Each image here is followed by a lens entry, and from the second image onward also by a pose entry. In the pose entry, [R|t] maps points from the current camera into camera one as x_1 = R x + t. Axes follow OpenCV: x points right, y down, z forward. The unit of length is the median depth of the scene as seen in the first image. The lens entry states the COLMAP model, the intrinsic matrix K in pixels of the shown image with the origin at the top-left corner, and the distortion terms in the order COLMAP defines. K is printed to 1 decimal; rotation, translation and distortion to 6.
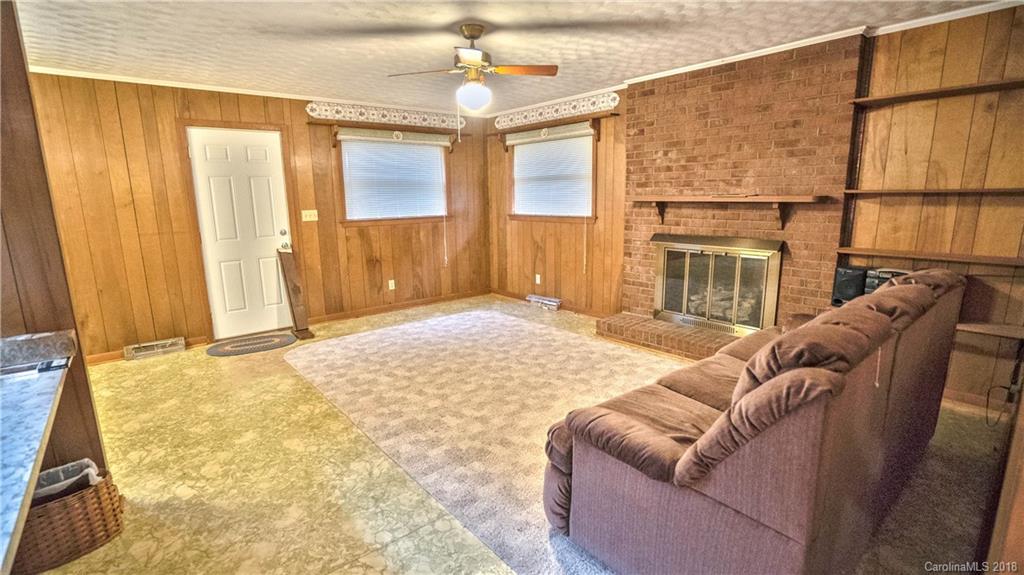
lens RADIAL K [[472.8, 0, 512.8], [0, 472.8, 293.2], [0, 0, 1]] dist [-0.052941, 0.012662]
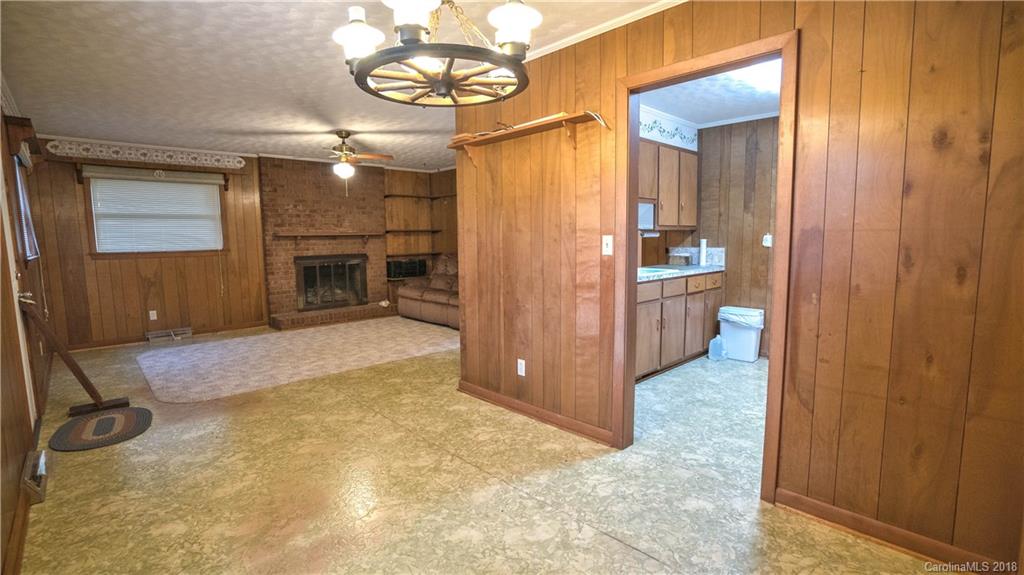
lens RADIAL K [[472.8, 0, 515.5], [0, 472.8, 288.7], [0, 0, 1]] dist [-0.052941, 0.012662]
pose [[-0.067568, -0.095748, 0.993110, -1.421720], [0.211369, 0.971417, 0.108038, -0.040271], [-0.975068, 0.217213, -0.045398, 0.425130]]
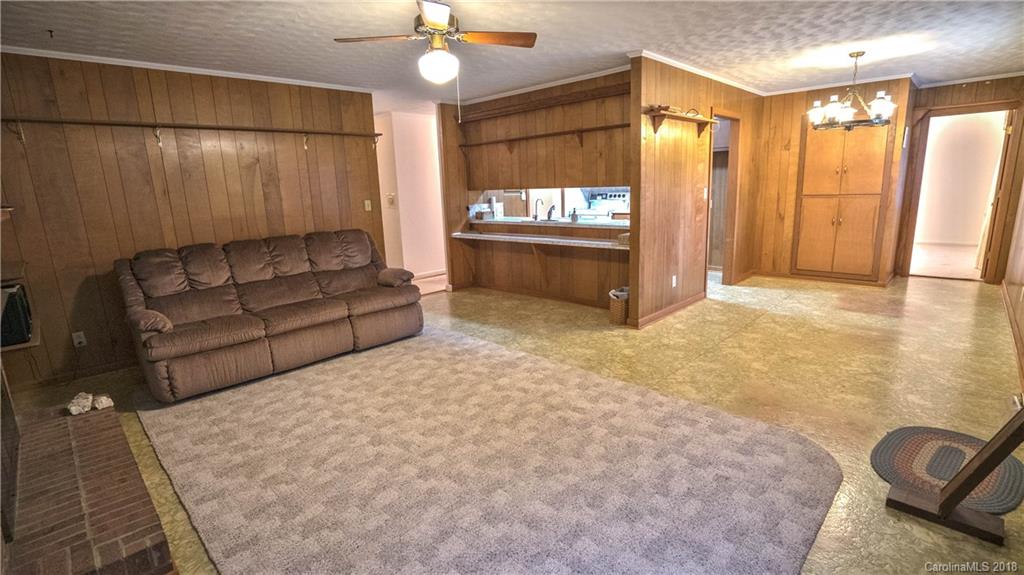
lens RADIAL K [[472.8, 0, 510.2], [0, 472.8, 295.3], [0, 0, 1]] dist [-0.052941, 0.012662]
pose [[-0.994555, 0.071176, -0.076121, -0.090503], [0.033142, 0.908530, 0.416504, -0.296153], [0.098803, 0.411714, -0.905941, 1.474396]]
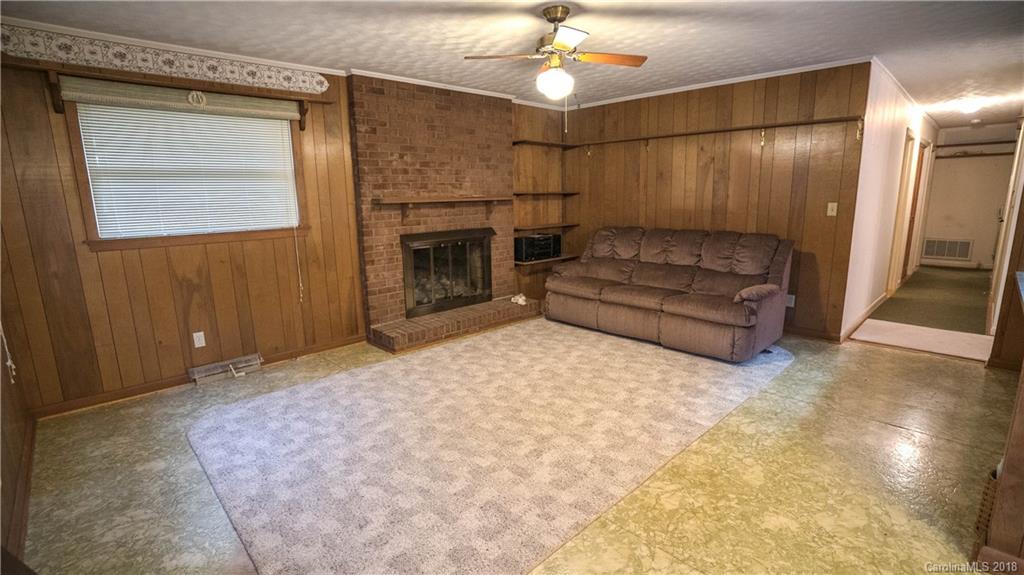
lens RADIAL K [[472.8, 0, 512.1], [0, 472.8, 289.1], [0, 0, 1]] dist [-0.052941, 0.012662]
pose [[-0.064401, -0.177887, 0.981941, -0.801009], [0.219240, 0.957421, 0.187824, -0.170465], [-0.973543, 0.227377, -0.022659, 0.908296]]
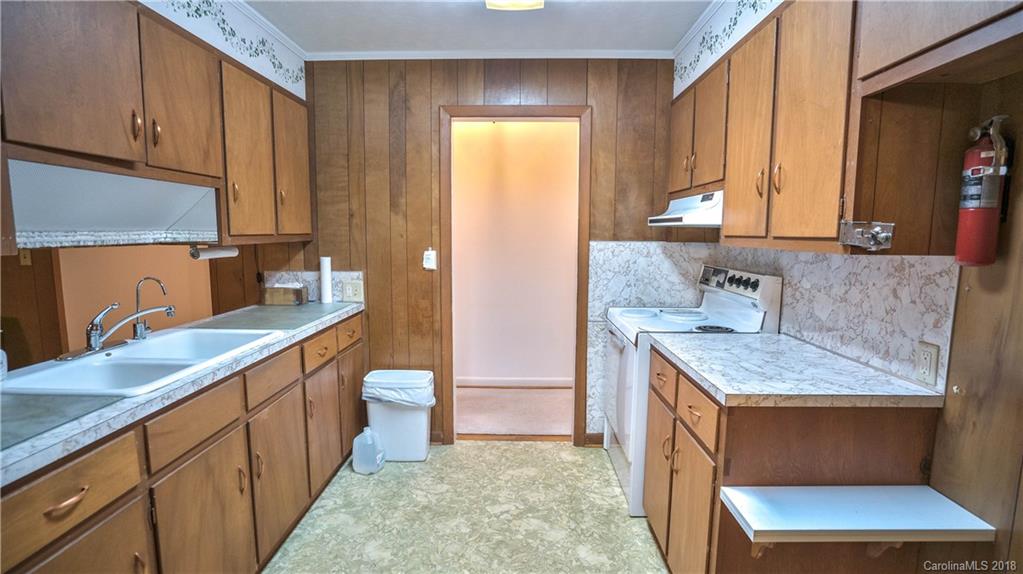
lens RADIAL K [[472.4, 0, 509.4], [0, 472.4, 287.6], [0, 0, 1]] dist [-0.052941, 0.012662]
pose [[-0.747144, -0.067581, 0.661218, -0.876728], [0.137469, 0.957595, 0.253206, -0.025292], [-0.650291, 0.280079, -0.706171, 0.181712]]
